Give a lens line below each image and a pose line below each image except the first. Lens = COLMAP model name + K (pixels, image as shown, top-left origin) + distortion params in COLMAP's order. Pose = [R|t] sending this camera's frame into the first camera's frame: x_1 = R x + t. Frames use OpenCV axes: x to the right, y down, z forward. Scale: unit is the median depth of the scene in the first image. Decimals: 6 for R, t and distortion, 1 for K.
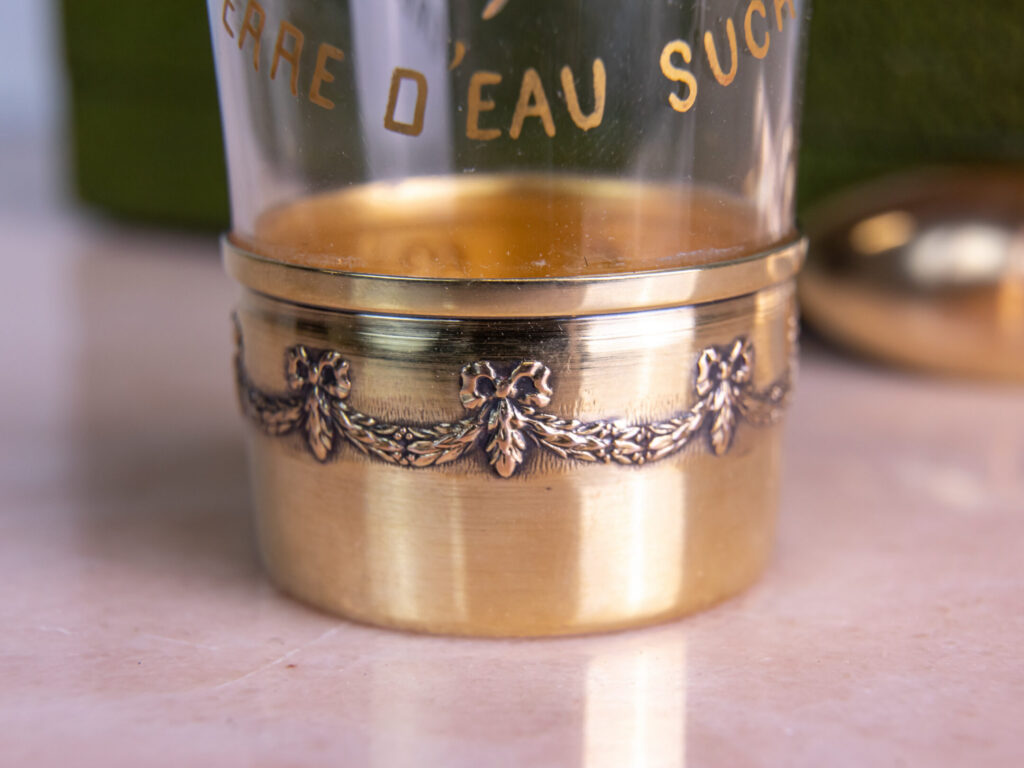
lens RADIAL K [[1822.7, 0, 512.0], [0, 1822.7, 384.0], [0, 0, 1]] dist [-0.015706, -0.015794]
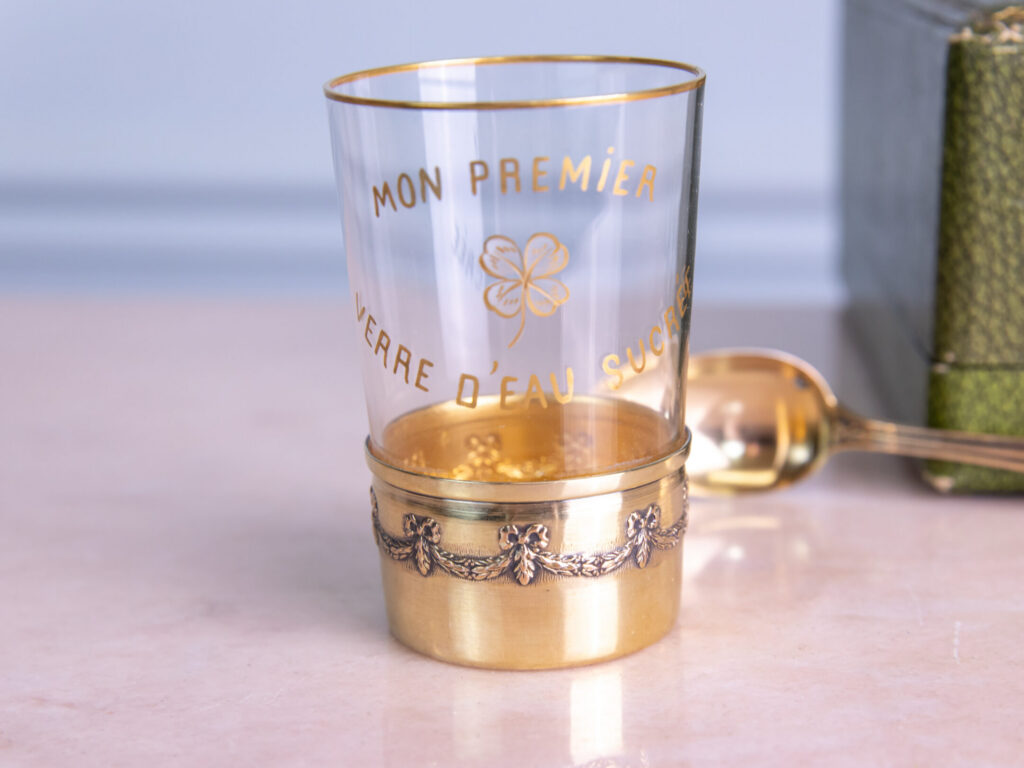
lens RADIAL K [[1977.0, 0, 512.0], [0, 1977.0, 384.0], [0, 0, 1]] dist [-0.015934, -0.002462]
pose [[0.999561, -0.019517, -0.022272, 0.032320], [0.020290, 0.999181, 0.035008, -0.223066], [0.021571, -0.035444, 0.999139, -1.001507]]
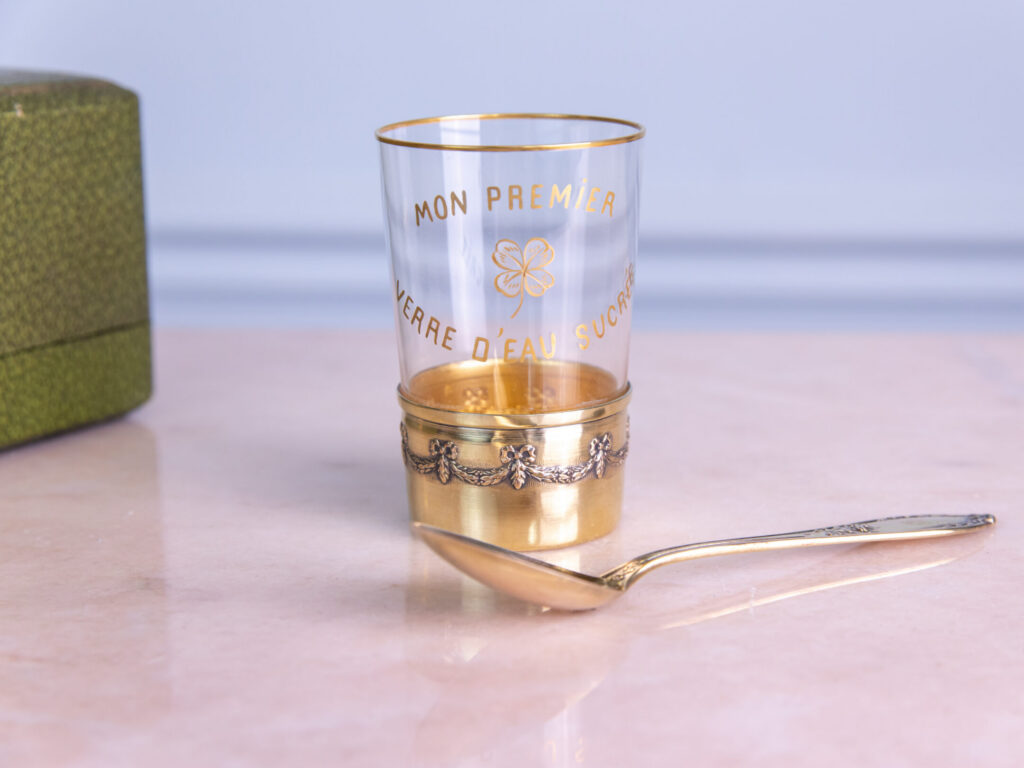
lens RADIAL K [[2011.1, 0, 513.0], [0, 2011.1, 348.2], [0, 0, 1]] dist [0.012298, -0.005427]
pose [[0.997249, -0.011351, 0.073245, -0.217315], [0.011728, 0.999920, -0.004709, -0.135990], [-0.073186, 0.005555, 0.997303, -1.858782]]
